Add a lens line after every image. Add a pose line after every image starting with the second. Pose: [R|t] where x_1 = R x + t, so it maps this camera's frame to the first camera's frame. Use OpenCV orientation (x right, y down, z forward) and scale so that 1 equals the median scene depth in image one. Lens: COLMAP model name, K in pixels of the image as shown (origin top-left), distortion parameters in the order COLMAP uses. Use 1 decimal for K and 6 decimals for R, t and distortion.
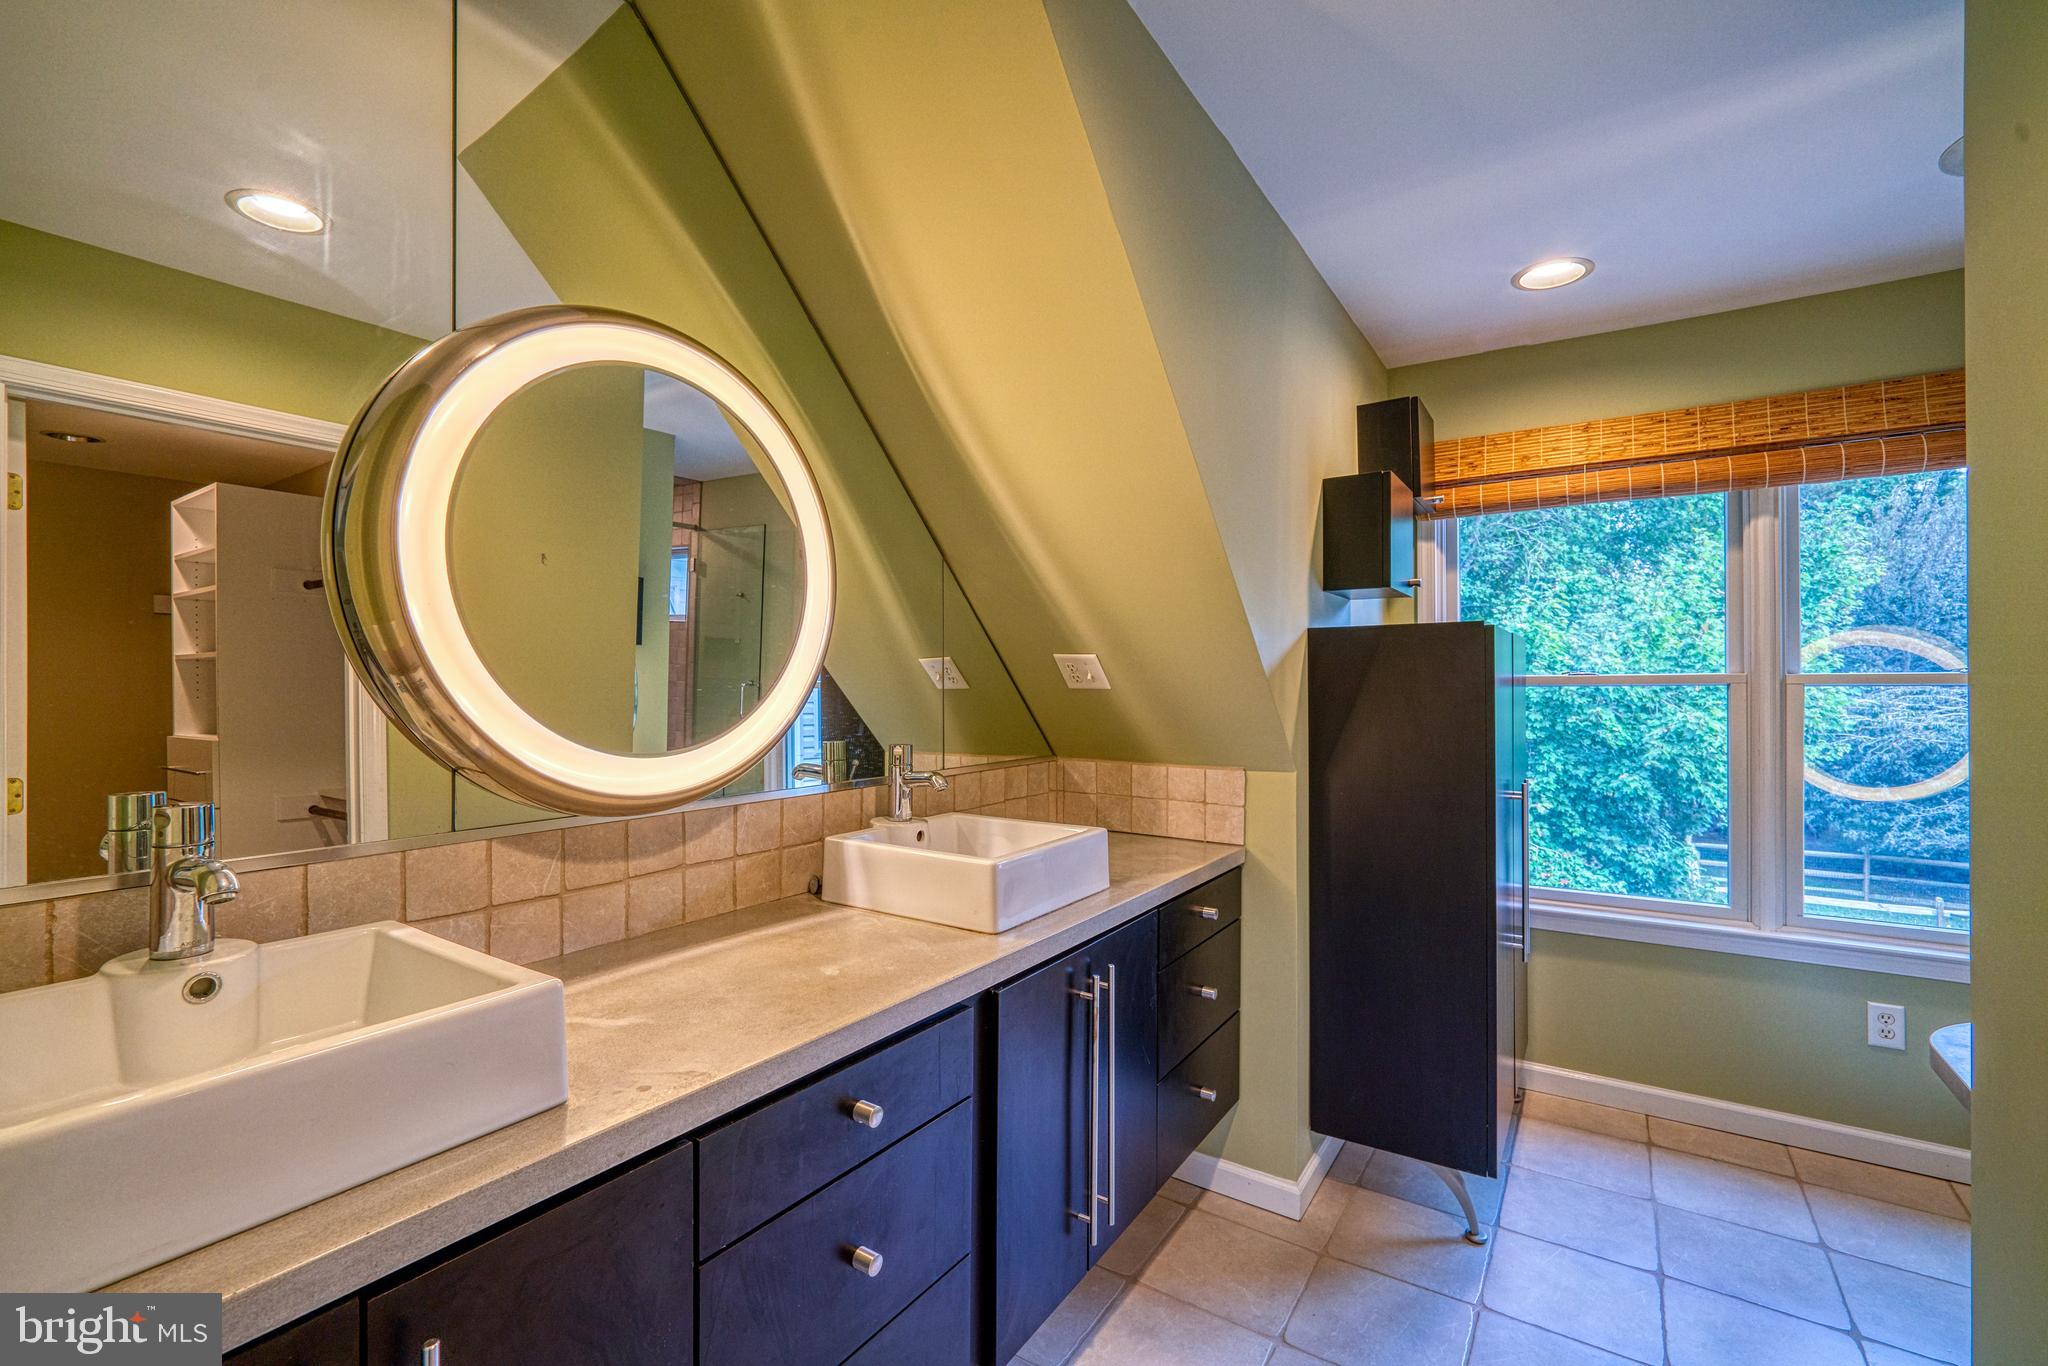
lens RADIAL K [[881.8, 0, 1025.8], [0, 881.8, 683.5], [0, 0, 1]] dist [-0.022881, 0.001926]
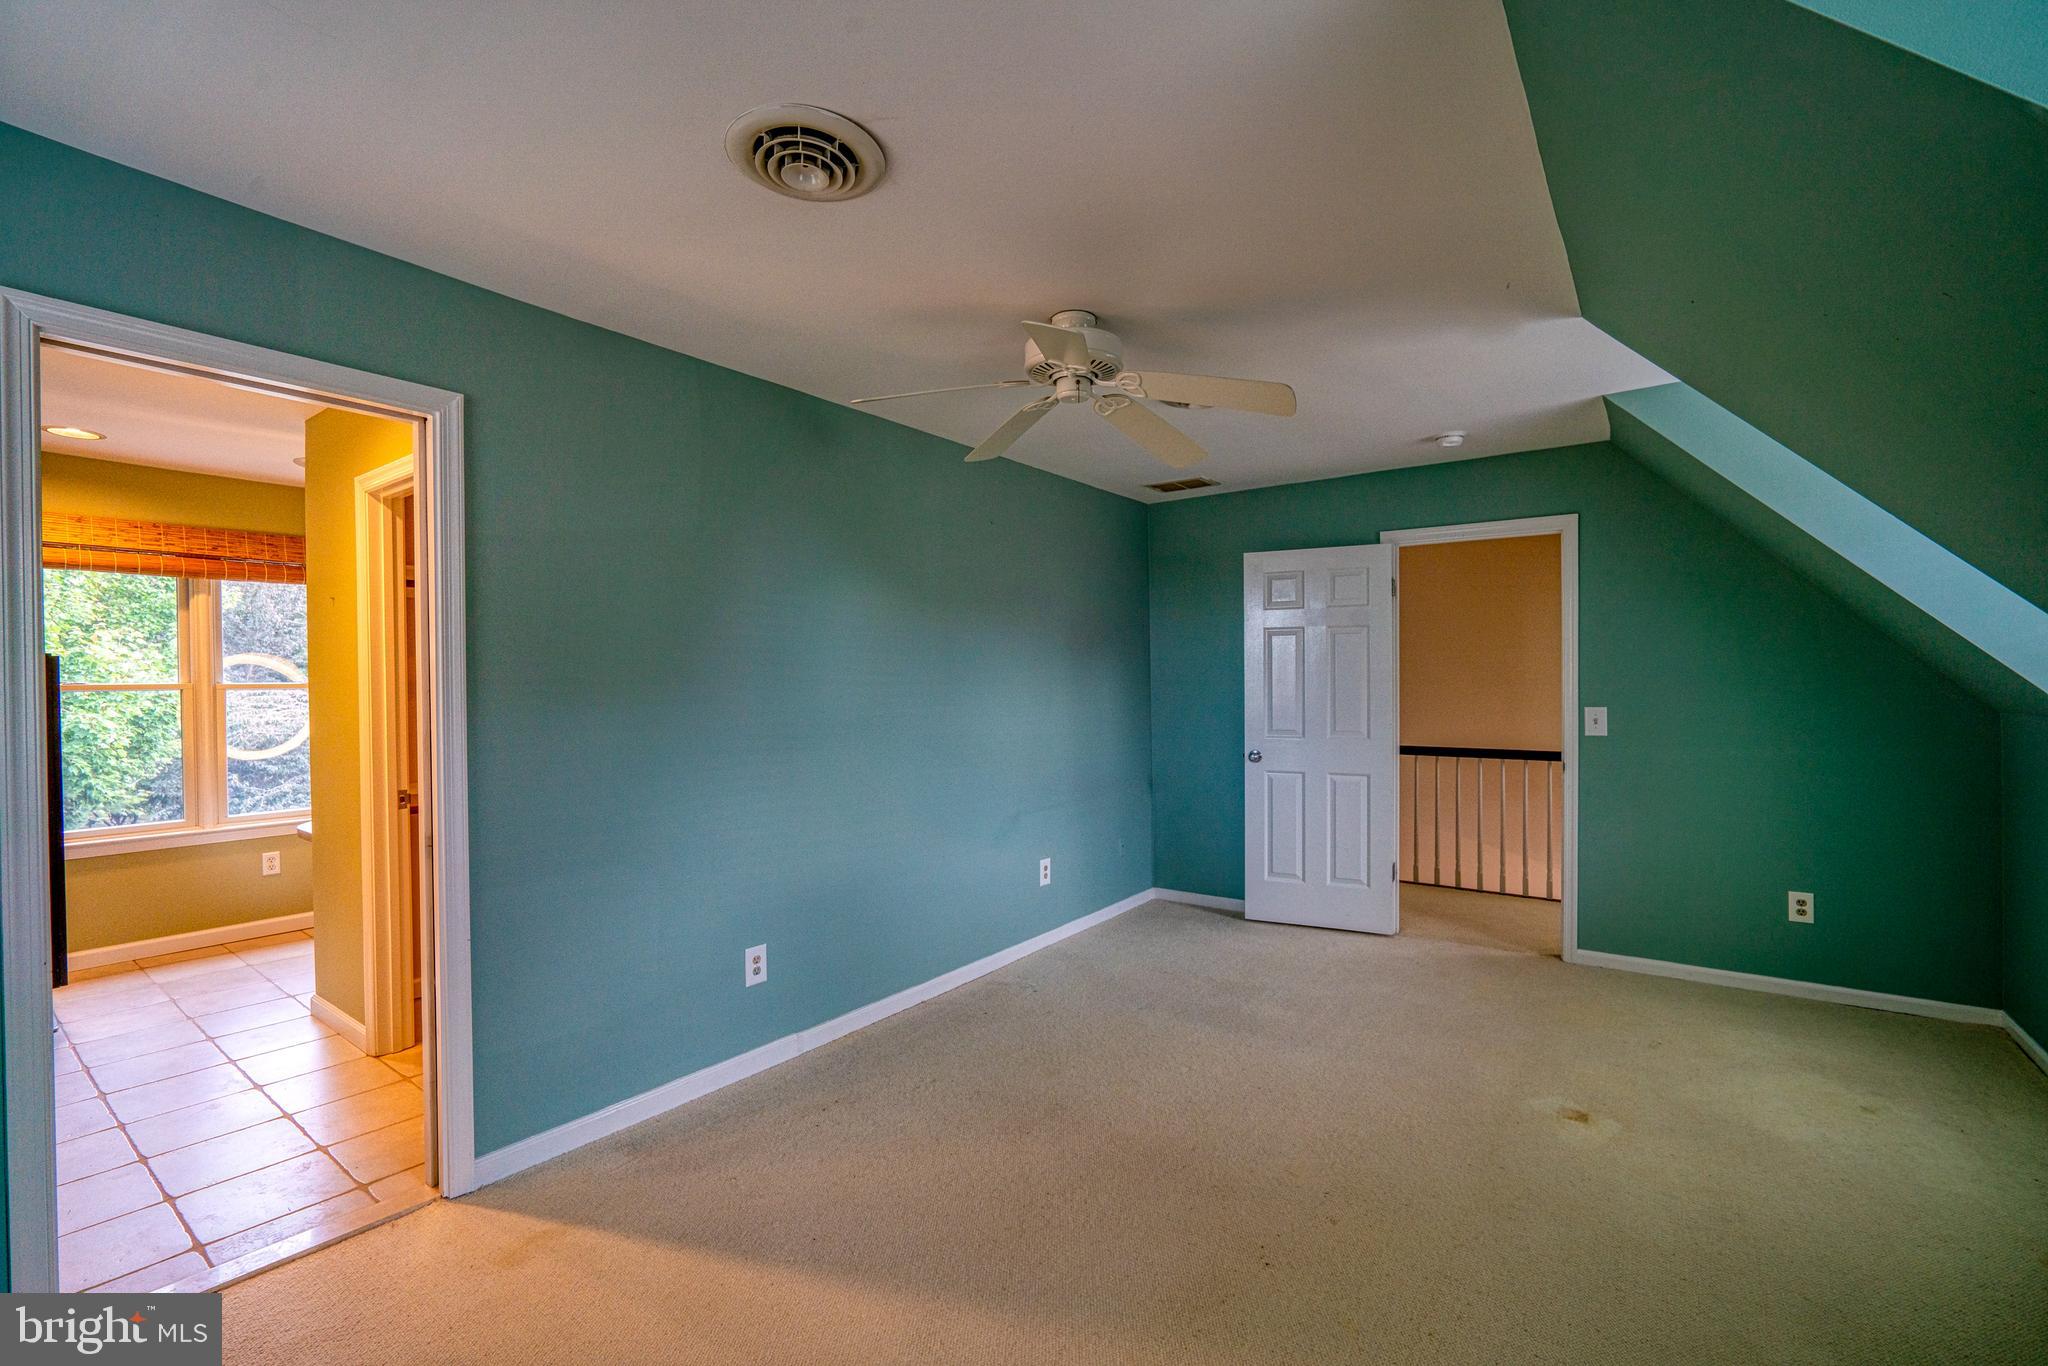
lens RADIAL K [[881.8, 0, 1025.4], [0, 881.8, 685.1], [0, 0, 1]] dist [-0.022881, 0.001926]
pose [[0.040488, -0.006118, 0.999161, -0.780792], [0.007459, 0.999955, 0.005820, -0.004653], [-0.999152, 0.007217, 0.040532, -0.691954]]
